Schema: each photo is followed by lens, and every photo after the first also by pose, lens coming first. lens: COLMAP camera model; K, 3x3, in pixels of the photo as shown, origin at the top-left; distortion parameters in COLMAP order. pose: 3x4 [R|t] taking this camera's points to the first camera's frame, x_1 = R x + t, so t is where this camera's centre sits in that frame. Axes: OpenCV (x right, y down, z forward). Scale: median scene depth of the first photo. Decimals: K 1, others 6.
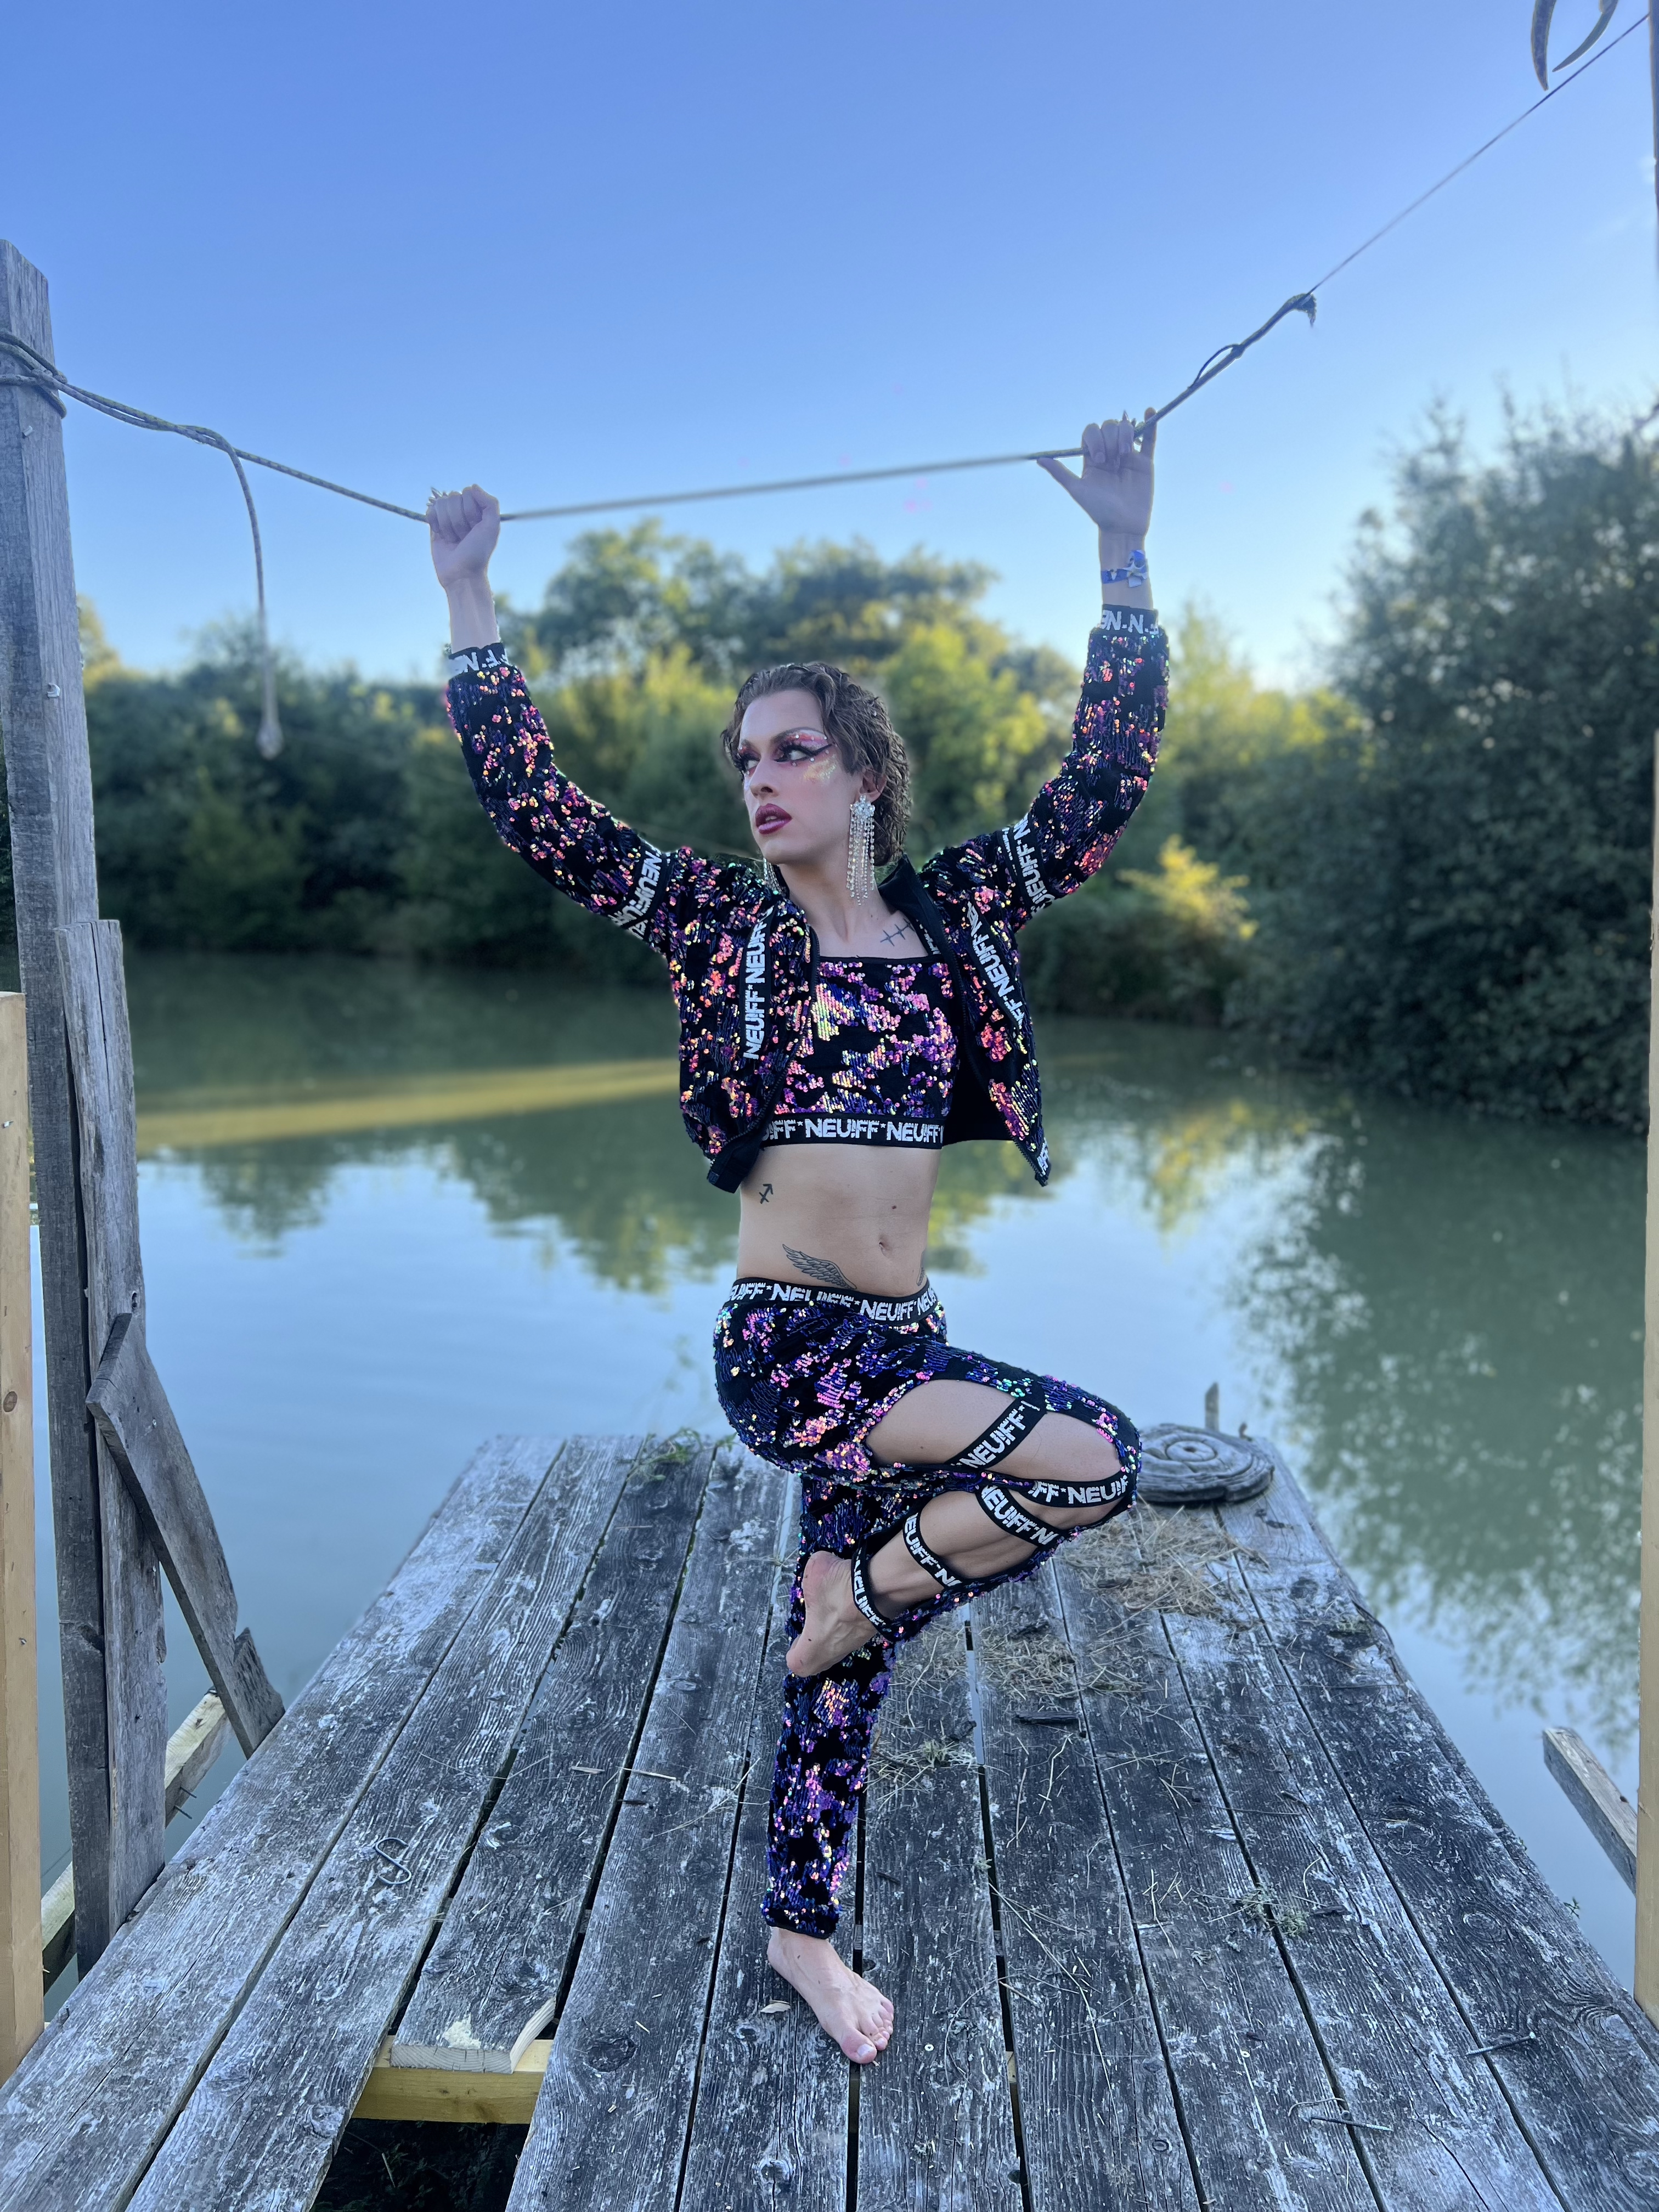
lens RADIAL K [[1677.0, 0, 834.4], [0, 1677.0, 1138.3], [0, 0, 1]] dist [0.011802, -0.002848]
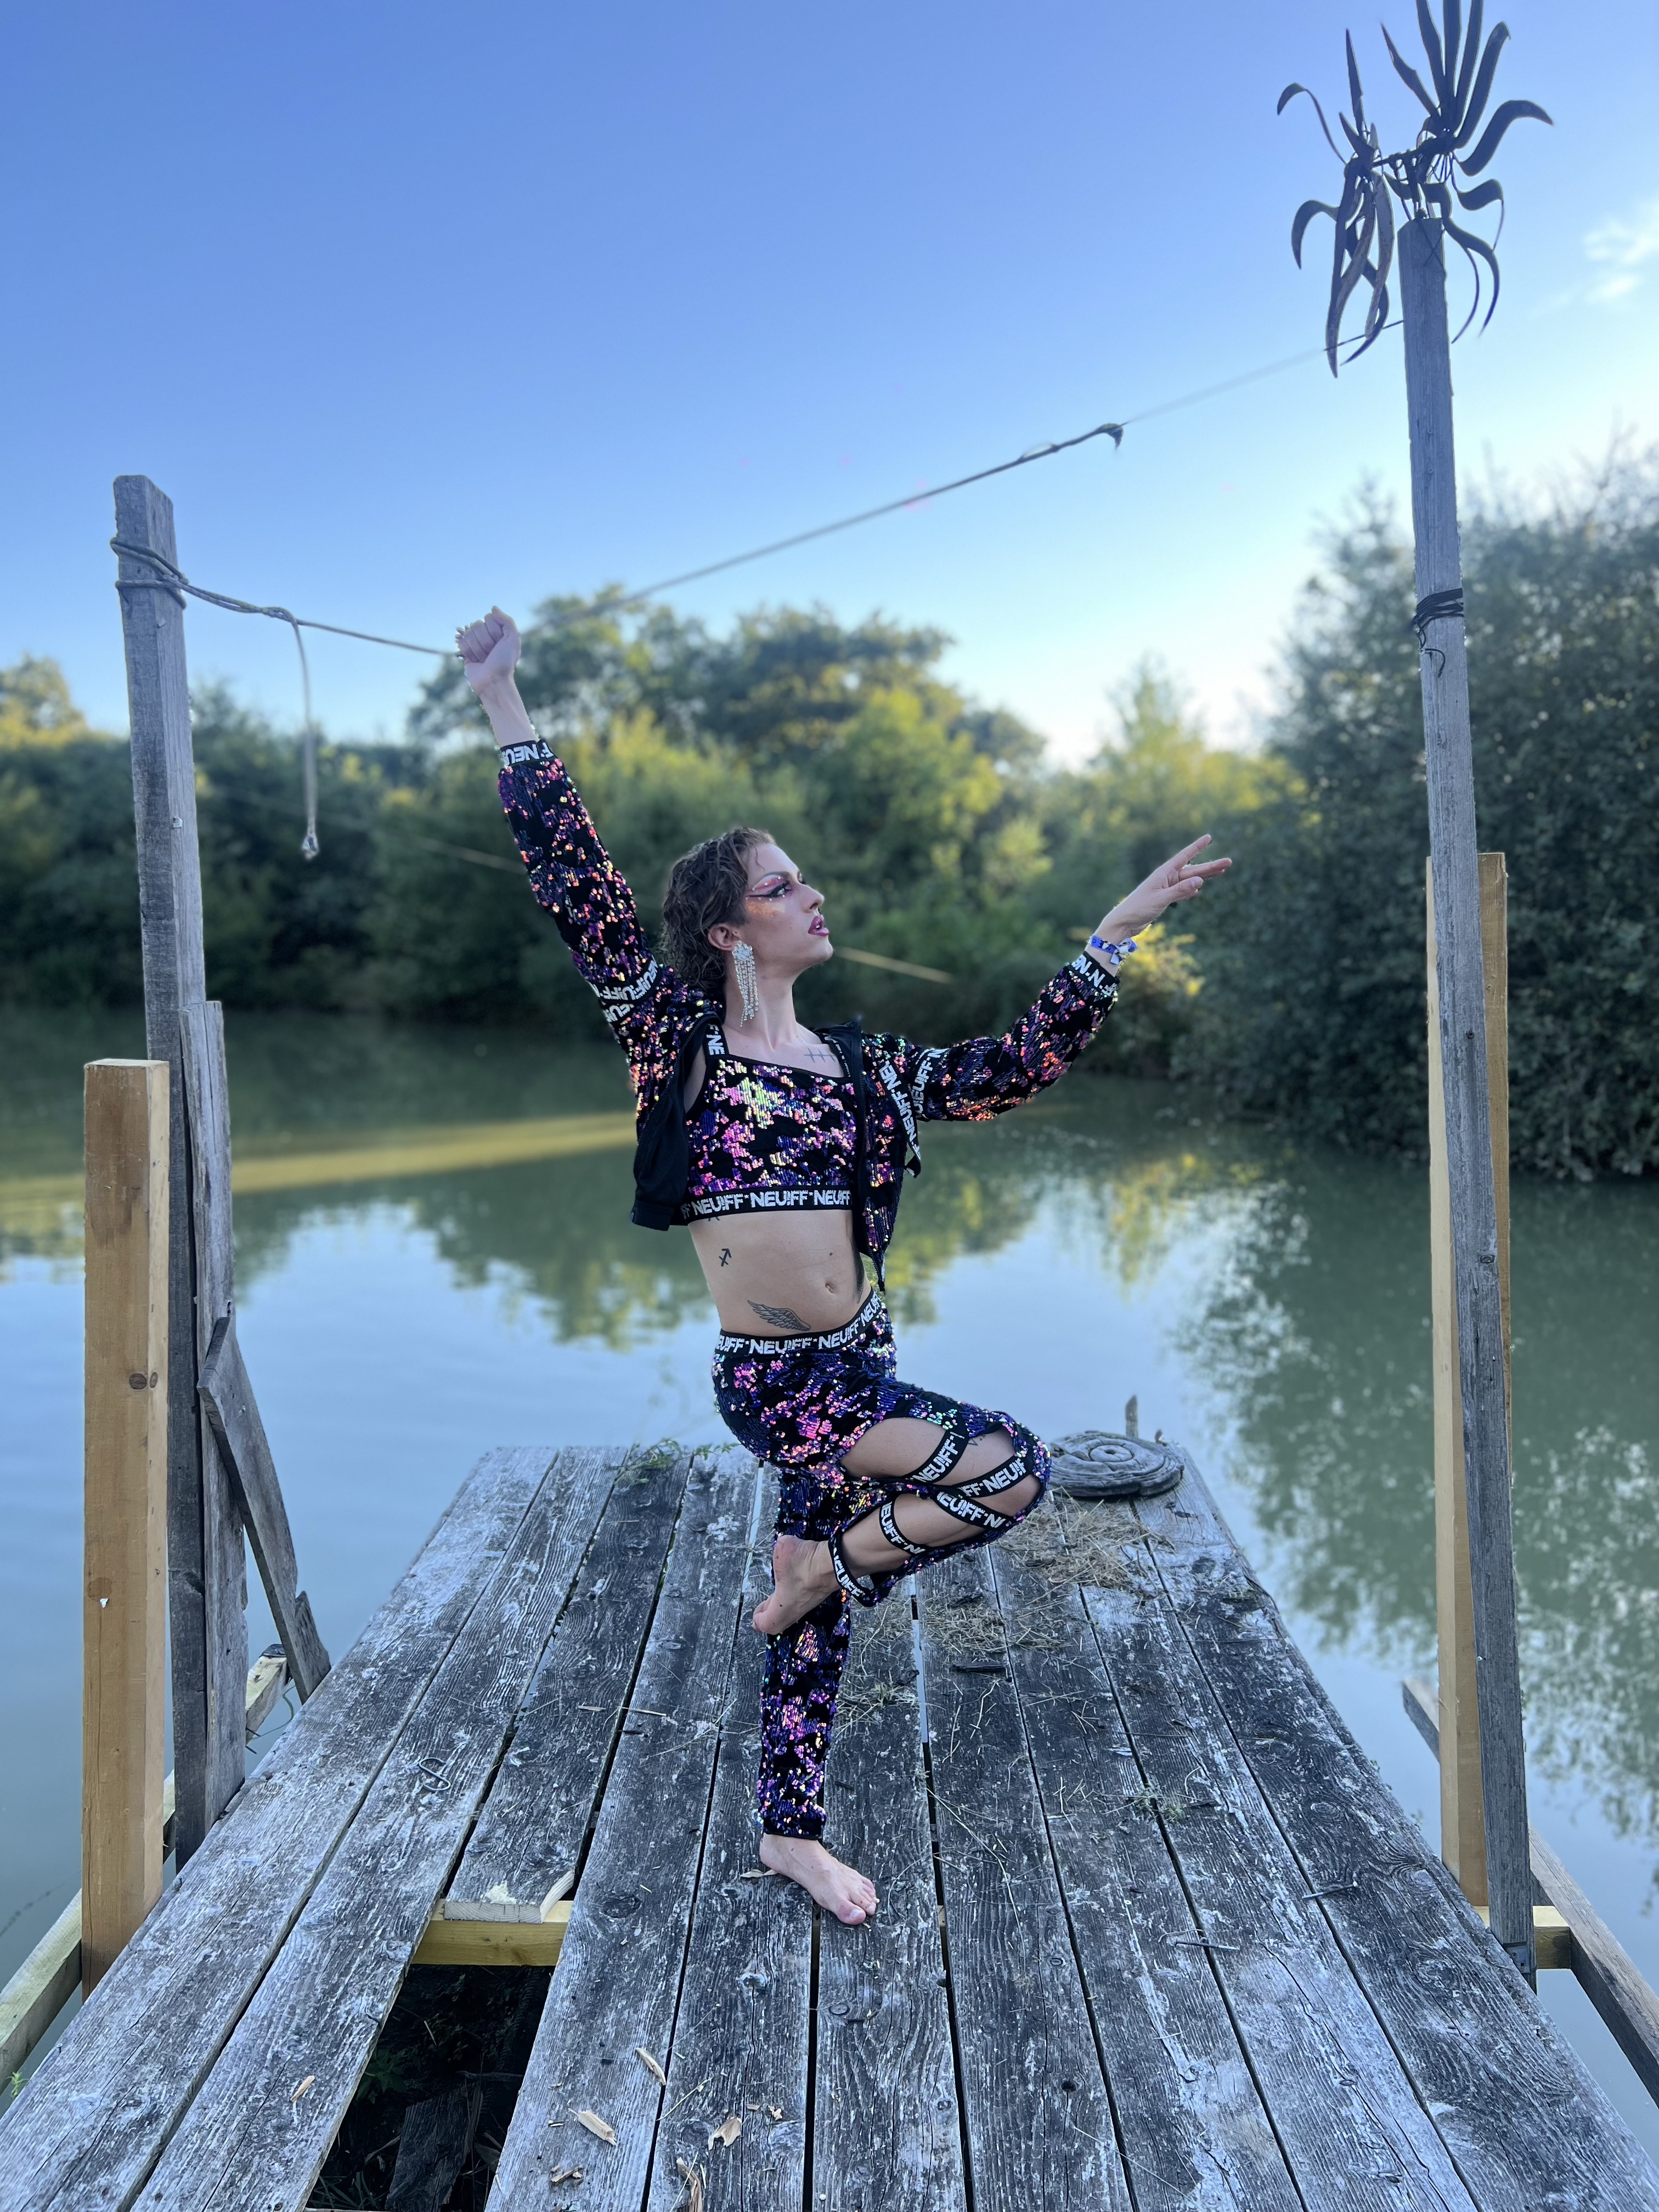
lens RADIAL K [[1677.0, 0, 834.4], [0, 1677.0, 1138.3], [0, 0, 1]] dist [0.011802, -0.002848]
pose [[0.999737, -0.004223, 0.022548, -0.000188], [0.004932, 0.999492, -0.031489, 0.010389], [-0.022404, 0.031592, 0.999250, -0.197894]]
